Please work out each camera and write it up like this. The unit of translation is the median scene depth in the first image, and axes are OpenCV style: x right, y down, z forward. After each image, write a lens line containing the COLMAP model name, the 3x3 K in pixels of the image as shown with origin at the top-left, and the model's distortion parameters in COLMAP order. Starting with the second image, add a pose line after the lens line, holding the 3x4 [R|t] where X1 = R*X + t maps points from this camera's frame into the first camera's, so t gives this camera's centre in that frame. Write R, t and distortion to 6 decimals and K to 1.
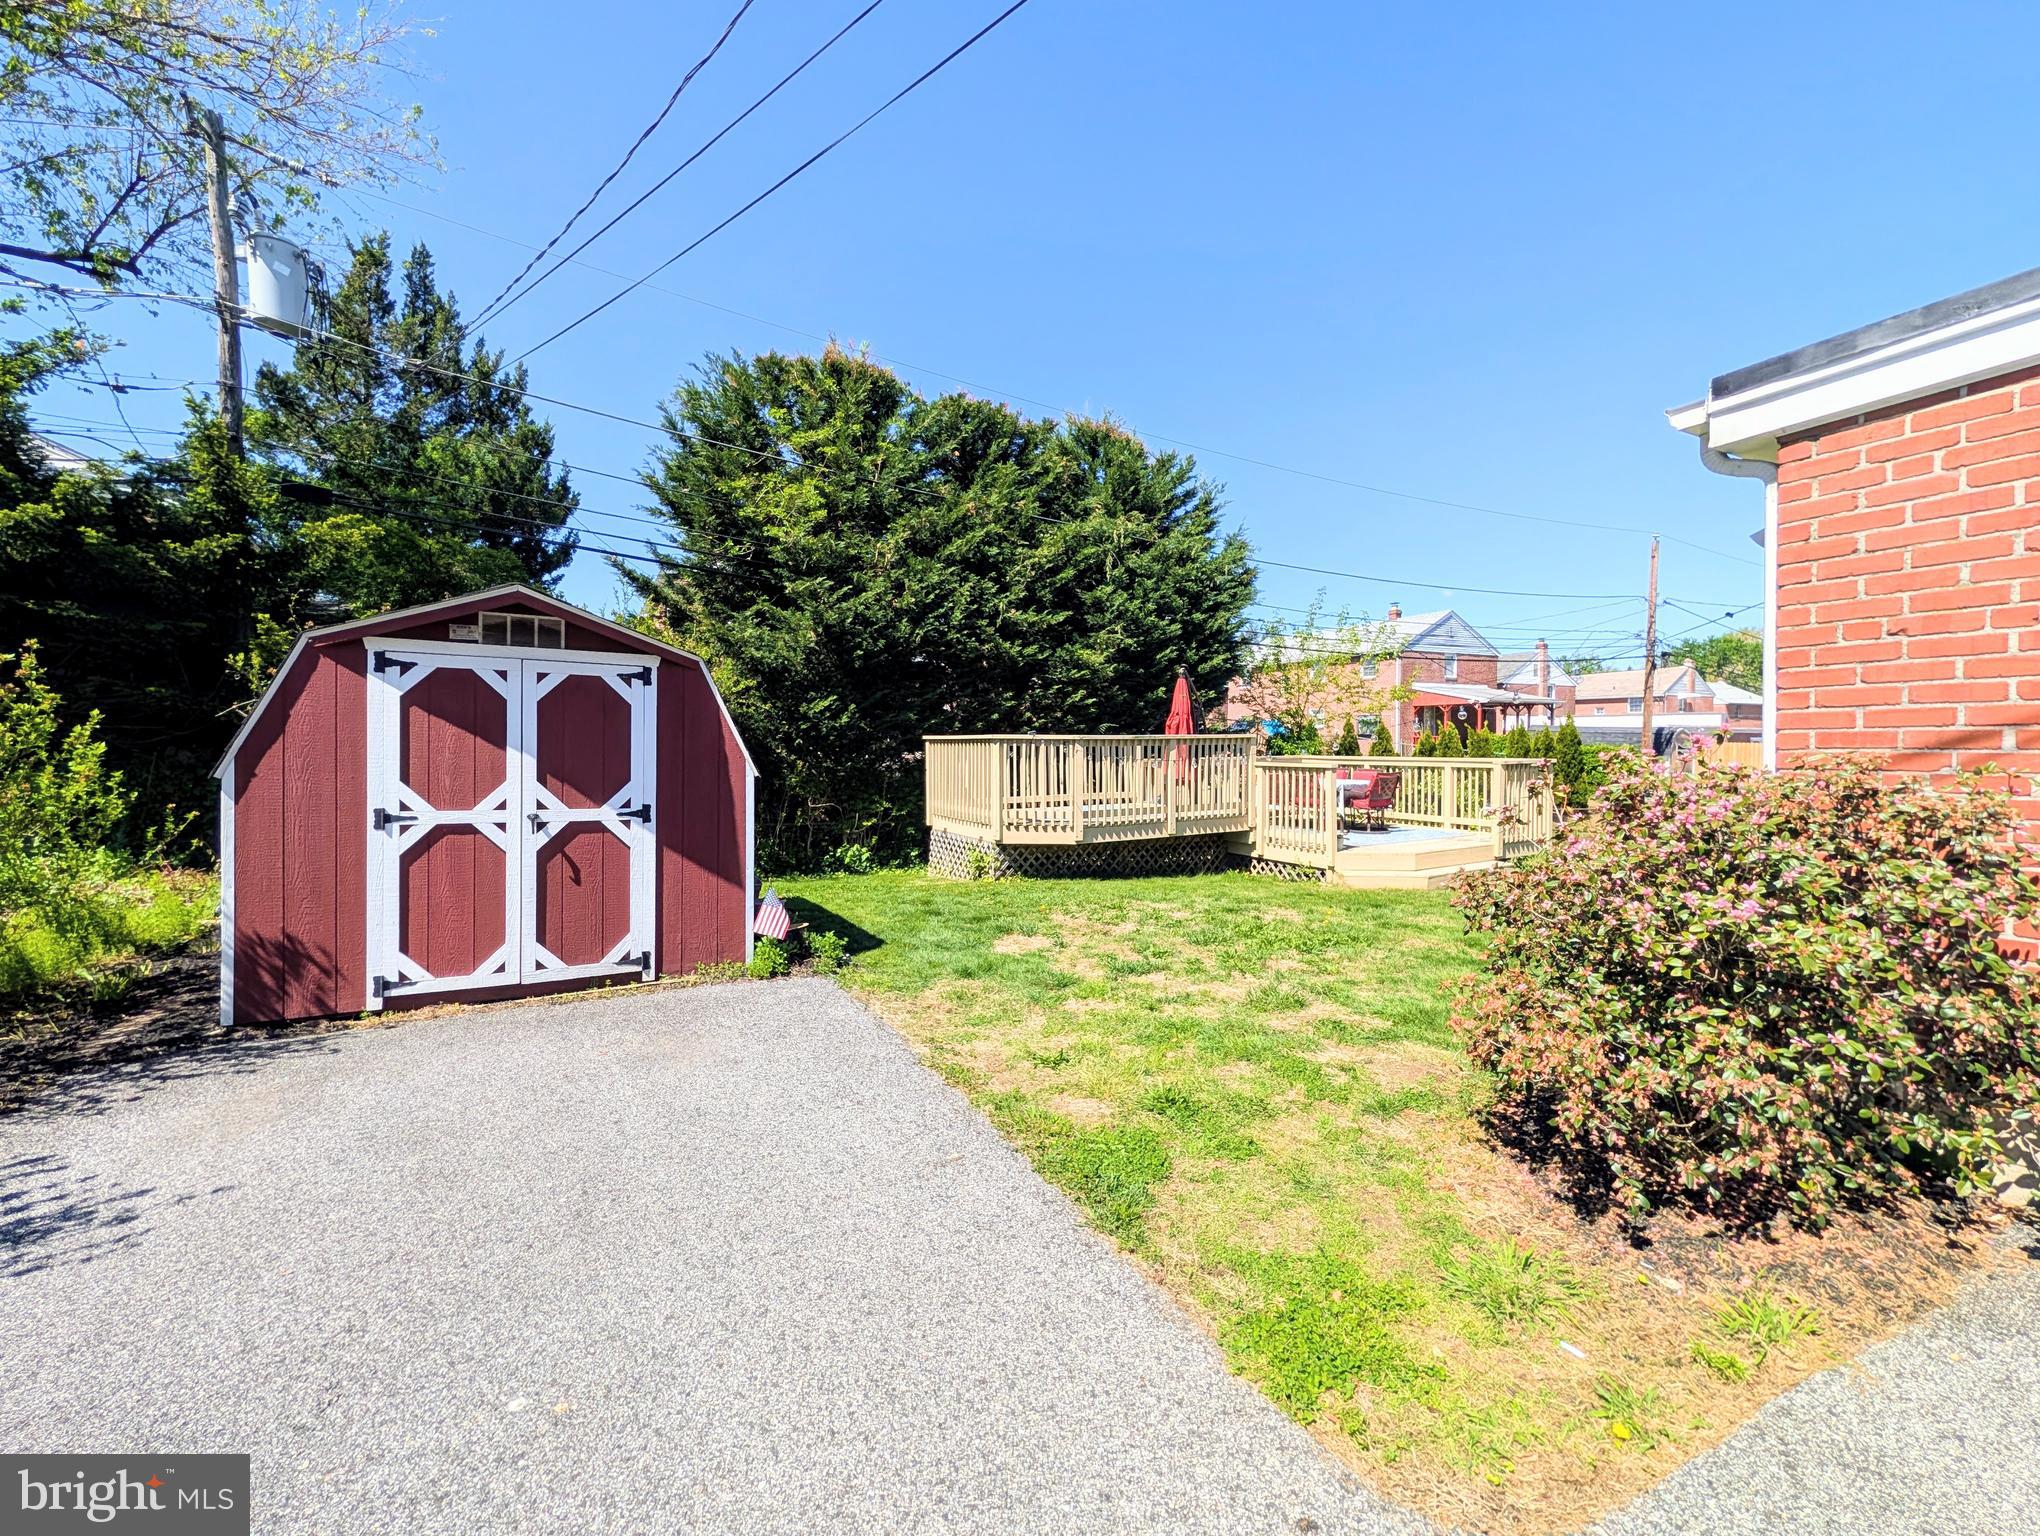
lens RADIAL K [[824.7, 0, 1018.0], [0, 824.7, 768.4], [0, 0, 1]] dist [0.000894, -0.000206]
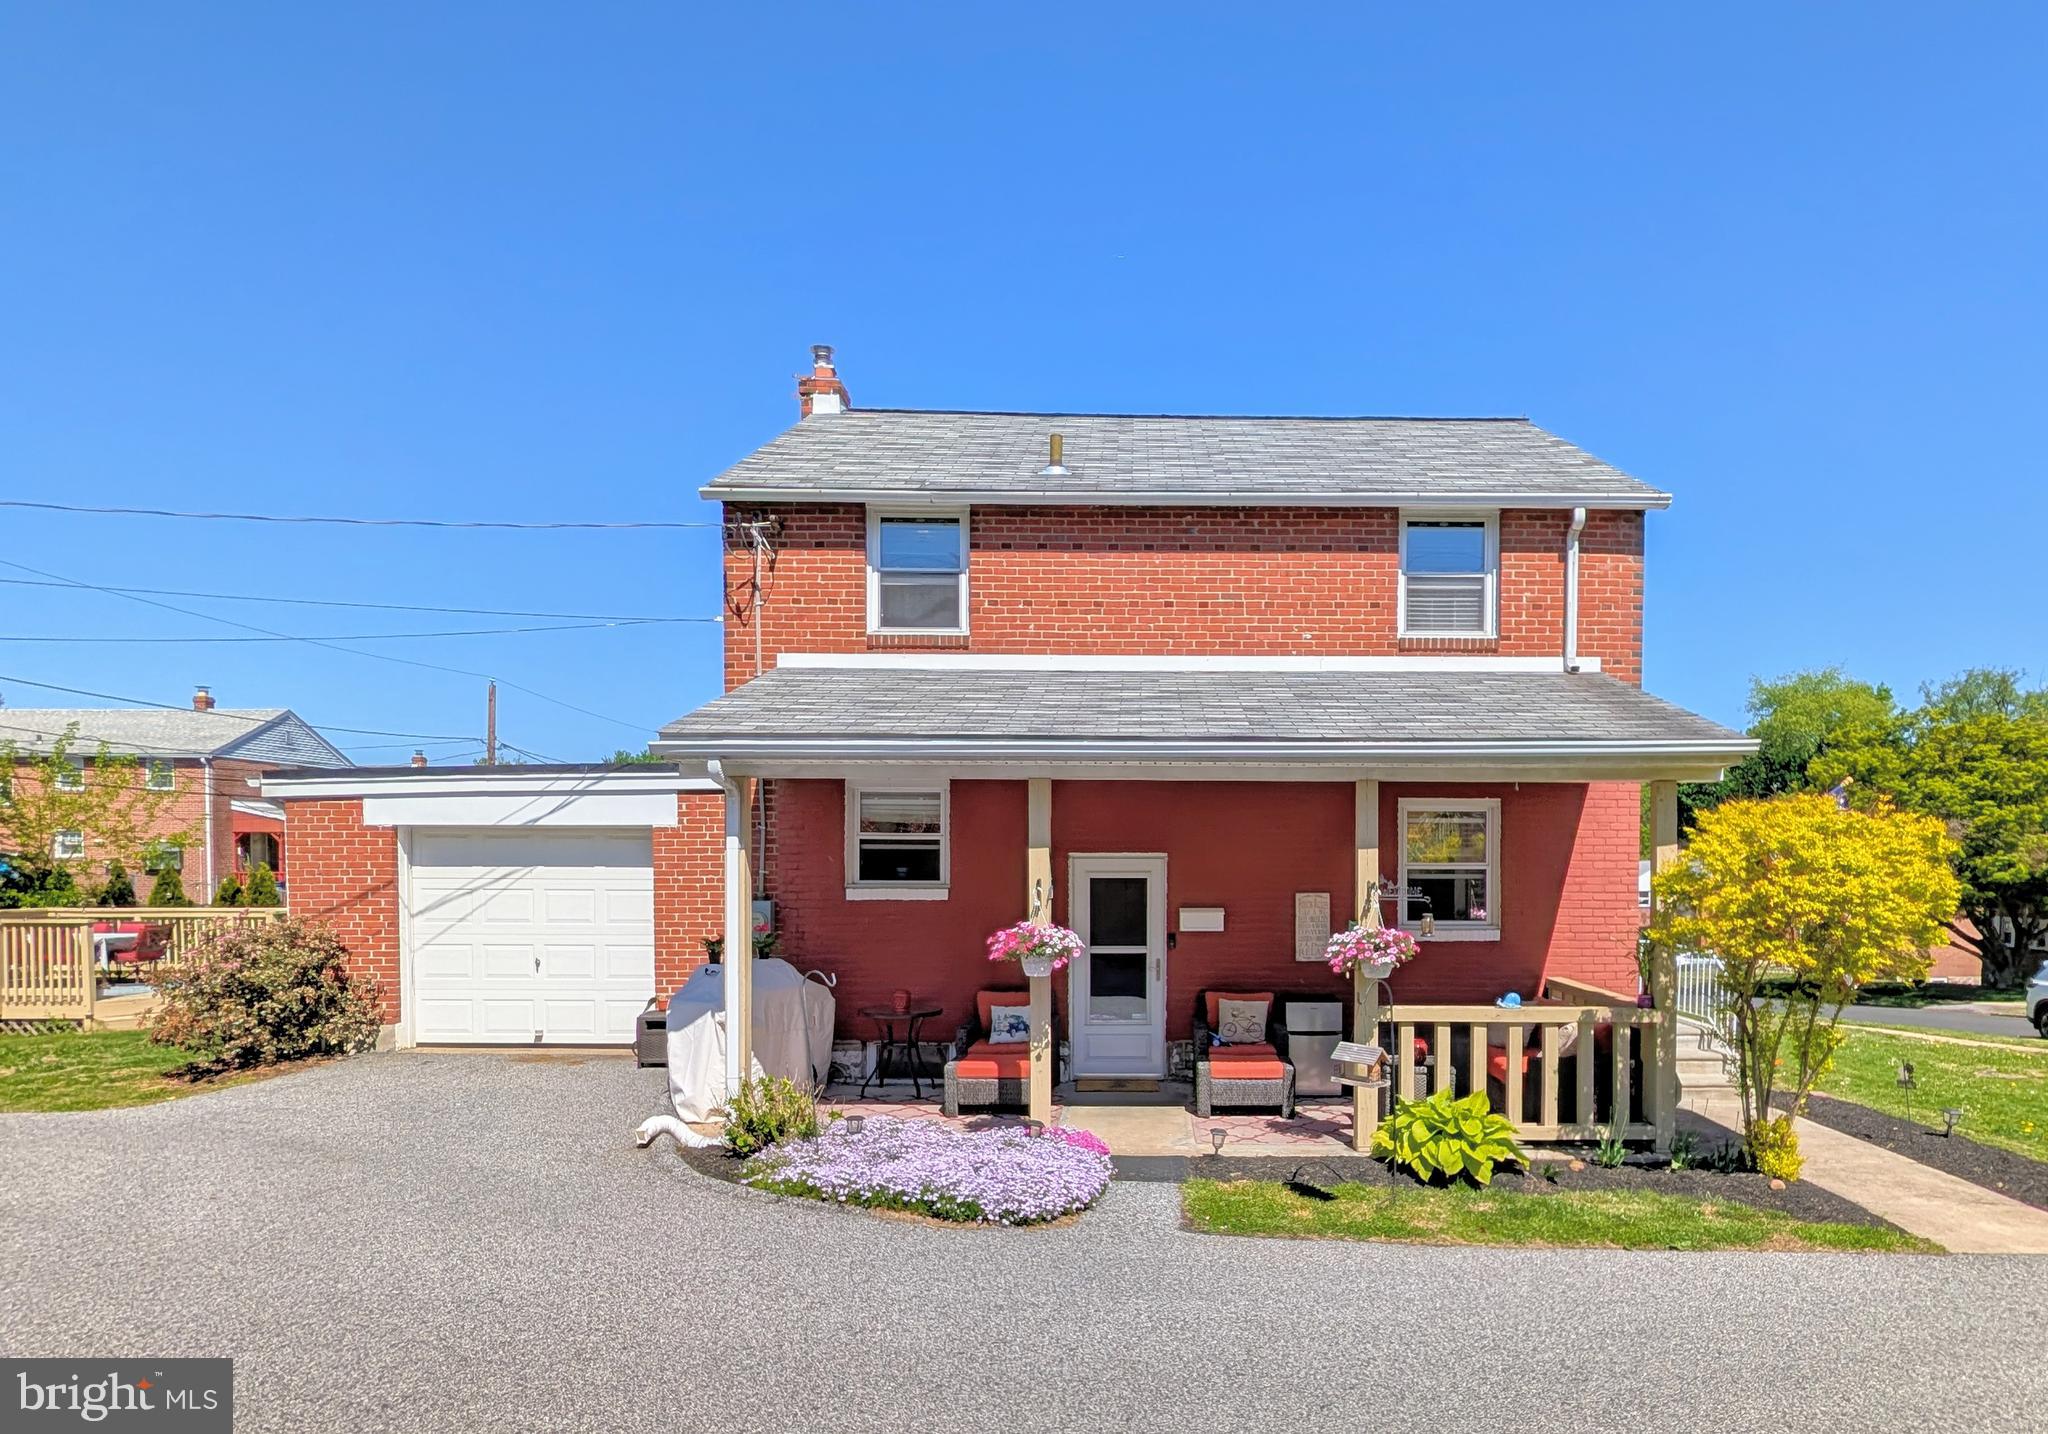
lens RADIAL K [[1117.5, 0, 1099.4], [0, 1117.5, 895.9], [0, 0, 1]] dist [0.000426, -0.001971]
pose [[0.460451, -0.011430, 0.887611, -0.308417], [0.023048, 0.999734, 0.000917, -0.006610], [-0.887386, 0.020035, 0.460592, -0.853856]]
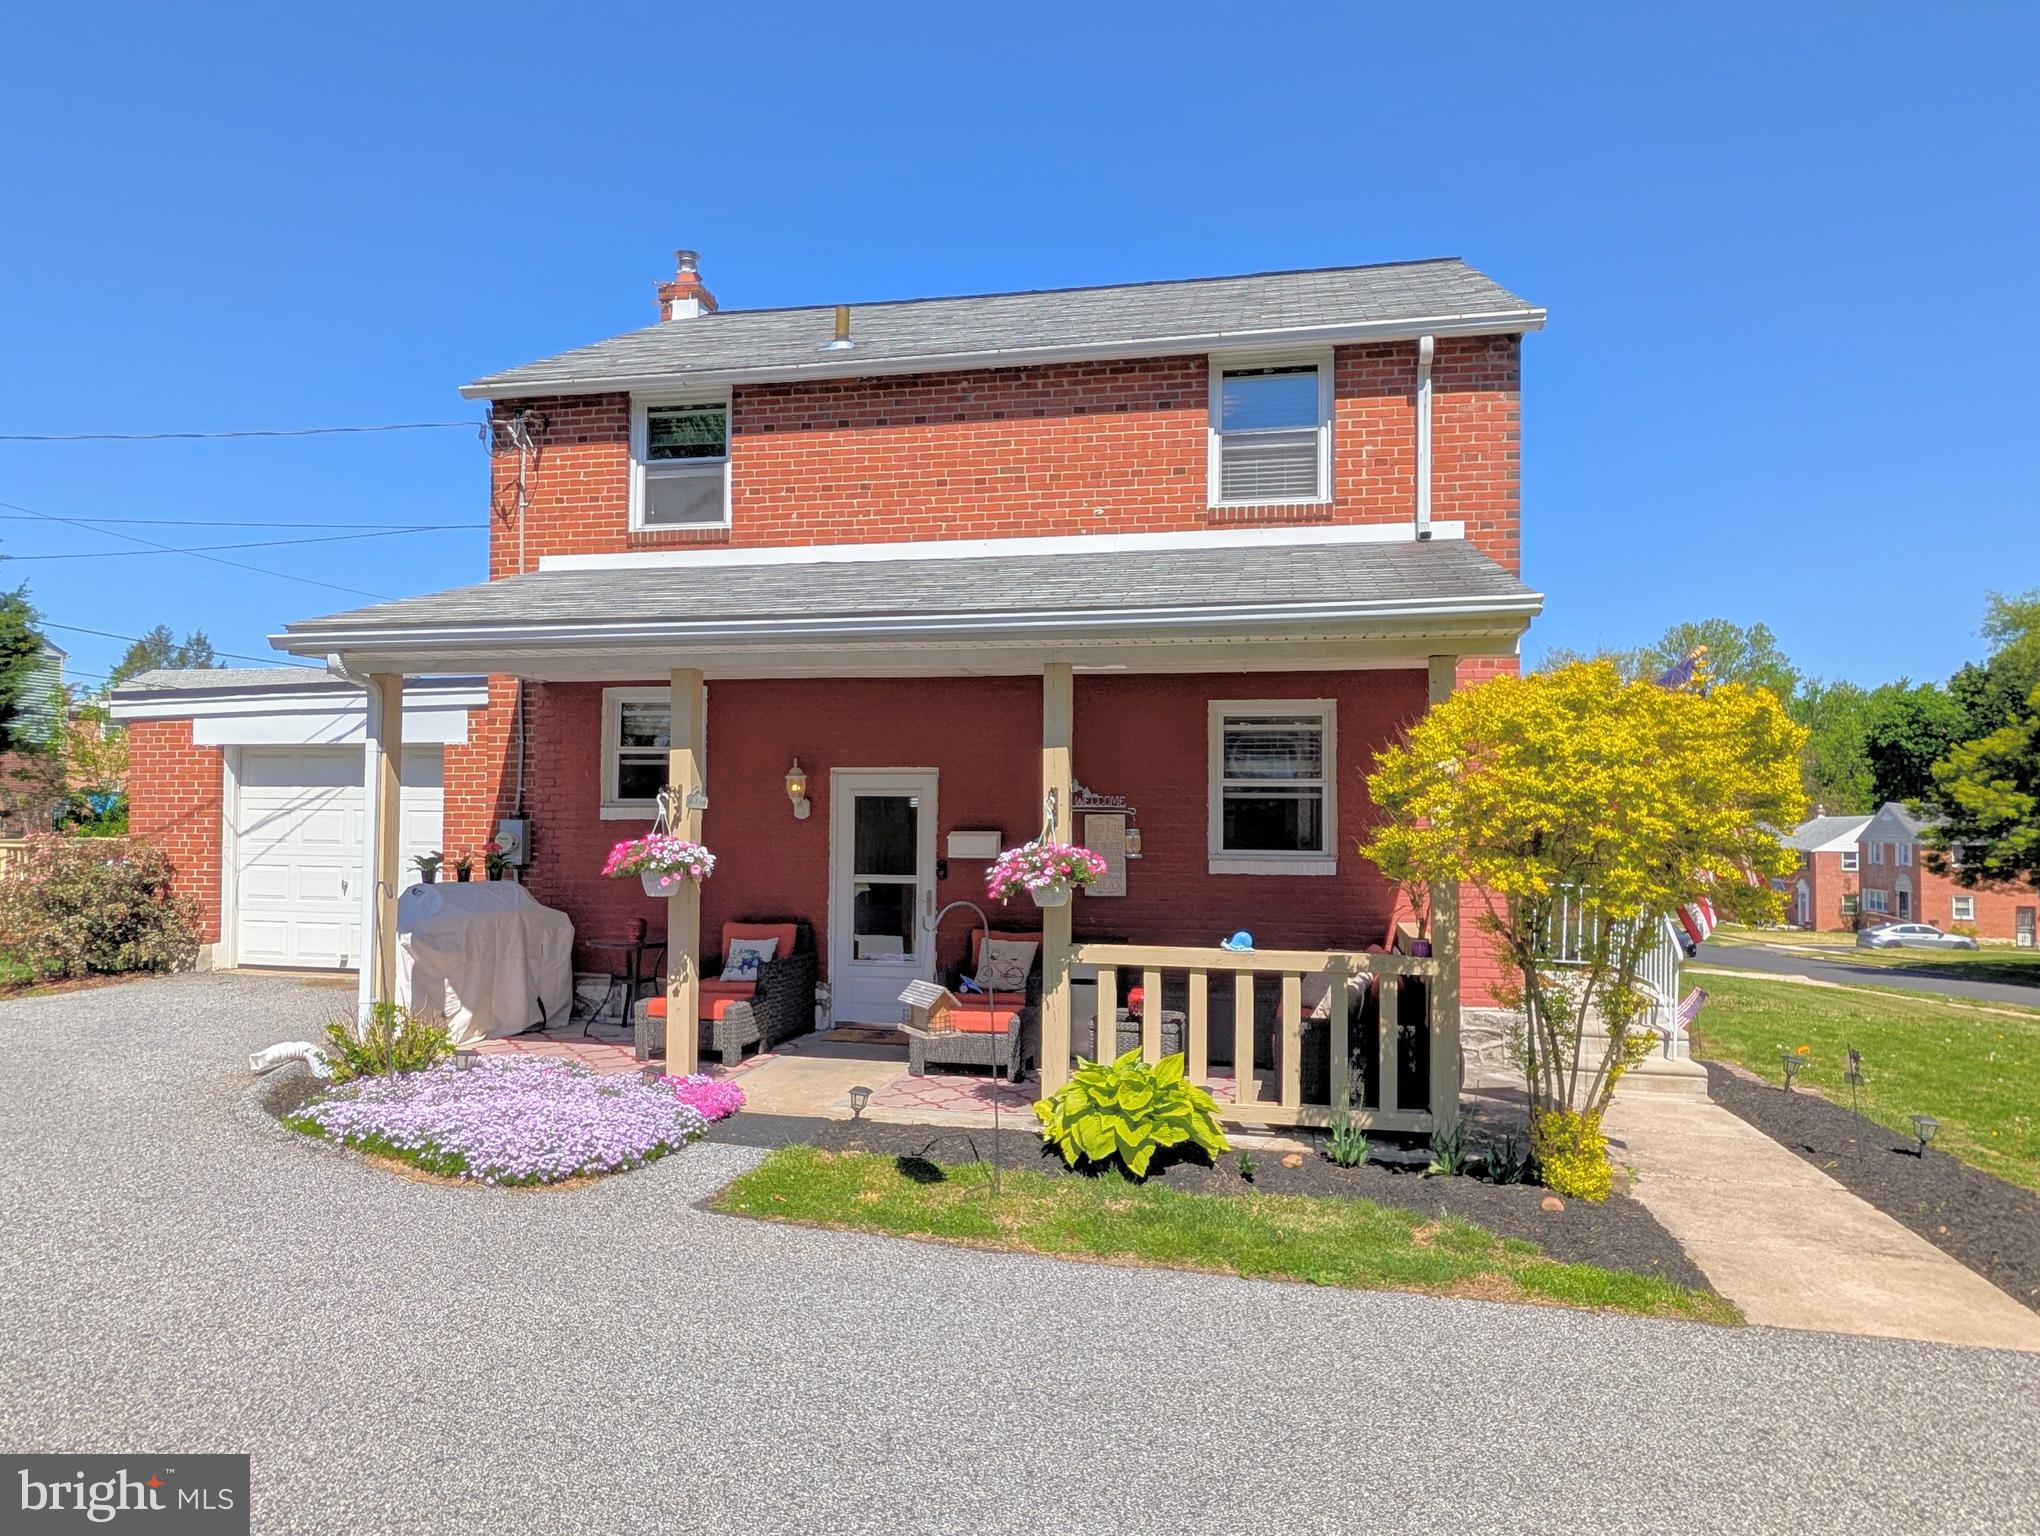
lens RADIAL K [[1152.3, 0, 1029.7], [0, 1152.3, 802.5], [0, 0, 1]] dist [0.001491, -0.000240]
pose [[0.627926, 0.030917, 0.777659, -0.051967], [0.010514, 0.998782, -0.048198, 0.026596], [-0.778202, 0.038441, 0.626836, -1.051387]]
